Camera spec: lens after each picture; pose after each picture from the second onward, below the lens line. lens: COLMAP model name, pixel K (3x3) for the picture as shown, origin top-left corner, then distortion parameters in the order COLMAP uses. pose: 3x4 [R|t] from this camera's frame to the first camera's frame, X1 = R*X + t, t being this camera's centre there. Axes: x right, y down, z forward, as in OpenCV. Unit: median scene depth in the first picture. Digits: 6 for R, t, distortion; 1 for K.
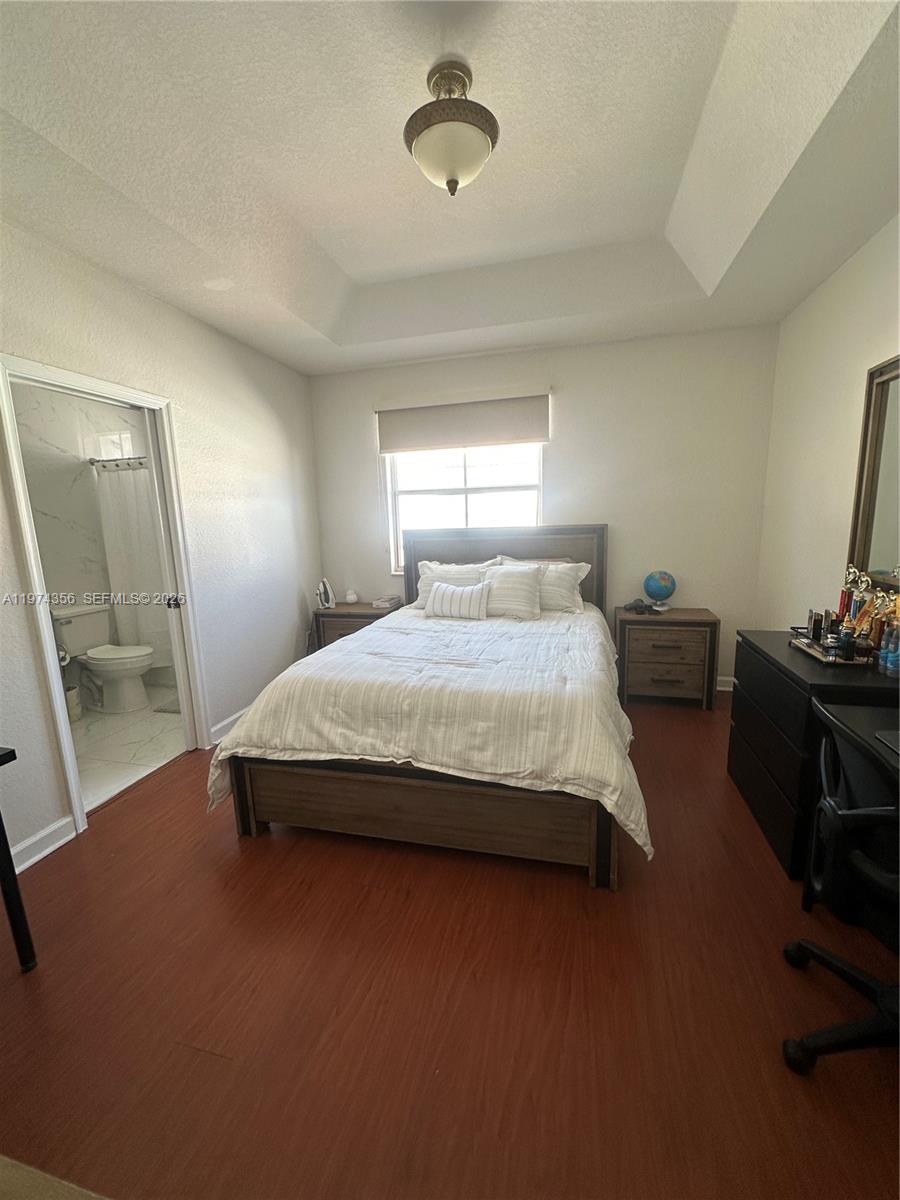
lens RADIAL K [[480.4, 0, 451.2], [0, 480.4, 598.2], [0, 0, 1]] dist [-0.002234, 0.000375]
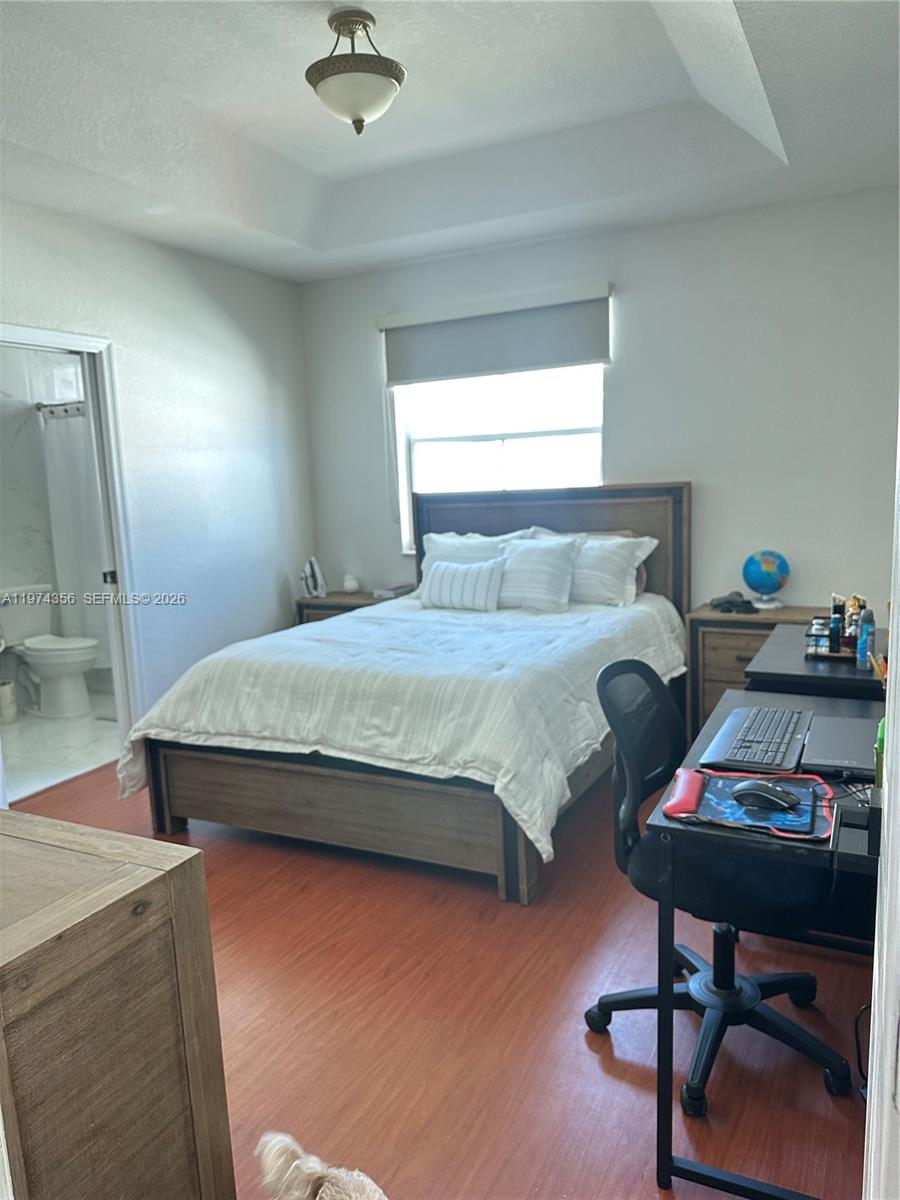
lens RADIAL K [[849.8, 0, 450.0], [0, 849.8, 600.0], [0, 0, 1]] dist [0.086021, -0.144765]
pose [[0.976082, 0.024178, -0.216056, 0.393477], [-0.027143, 0.999574, -0.010769, 0.057435], [0.215704, 0.016376, 0.976322, -0.410444]]
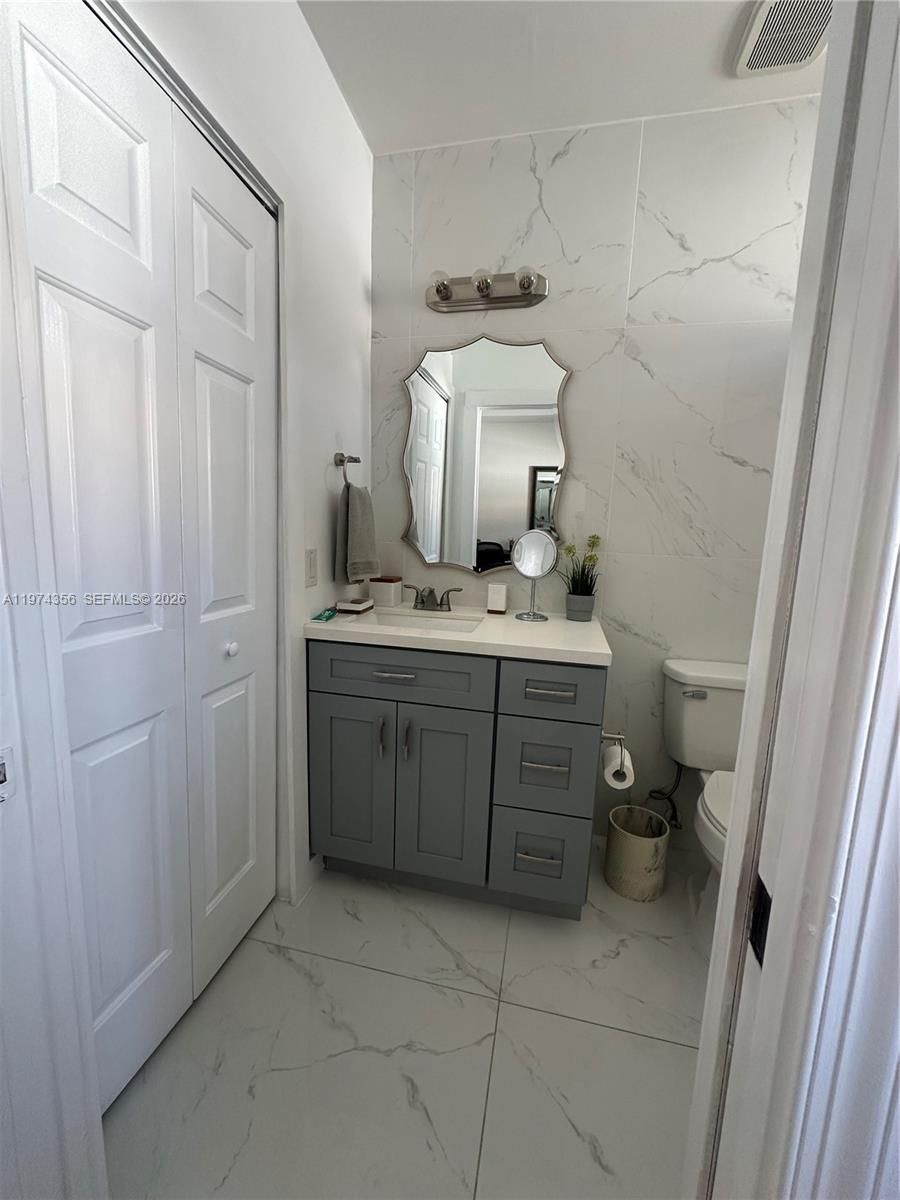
lens RADIAL K [[478.7, 0, 450.9], [0, 478.7, 598.5], [0, 0, 1]] dist [-0.000843, 0.000181]
pose [[0.032565, 0.171521, -0.984642, -0.553941], [-0.206385, 0.965086, 0.161289, -0.095047], [0.977929, 0.197963, 0.066827, 1.068334]]
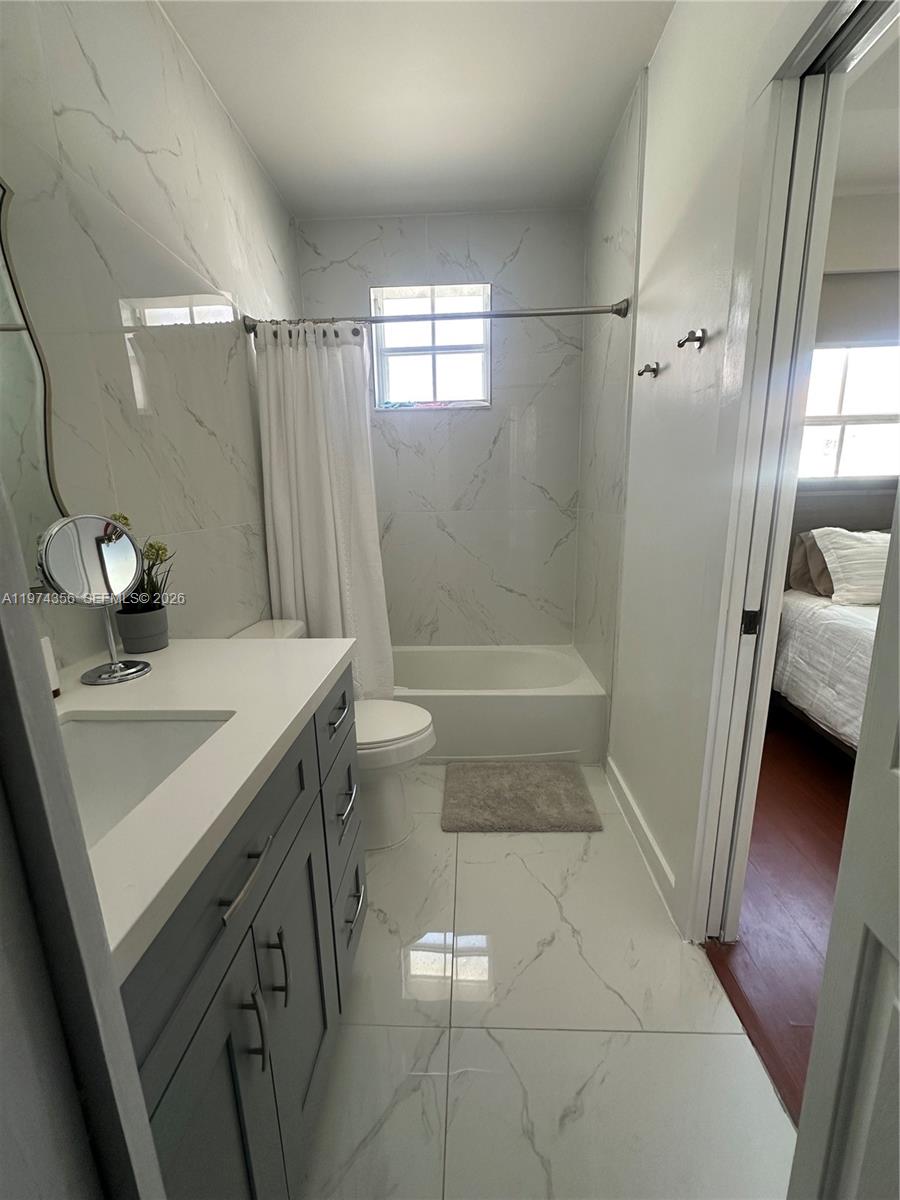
lens RADIAL K [[480.4, 0, 451.2], [0, 480.4, 598.2], [0, 0, 1]] dist [-0.002234, 0.000375]
pose [[0.977299, -0.039154, 0.208216, -1.077703], [0.030351, 0.998512, 0.045306, -0.046354], [-0.209681, -0.037958, 0.977033, 0.787907]]
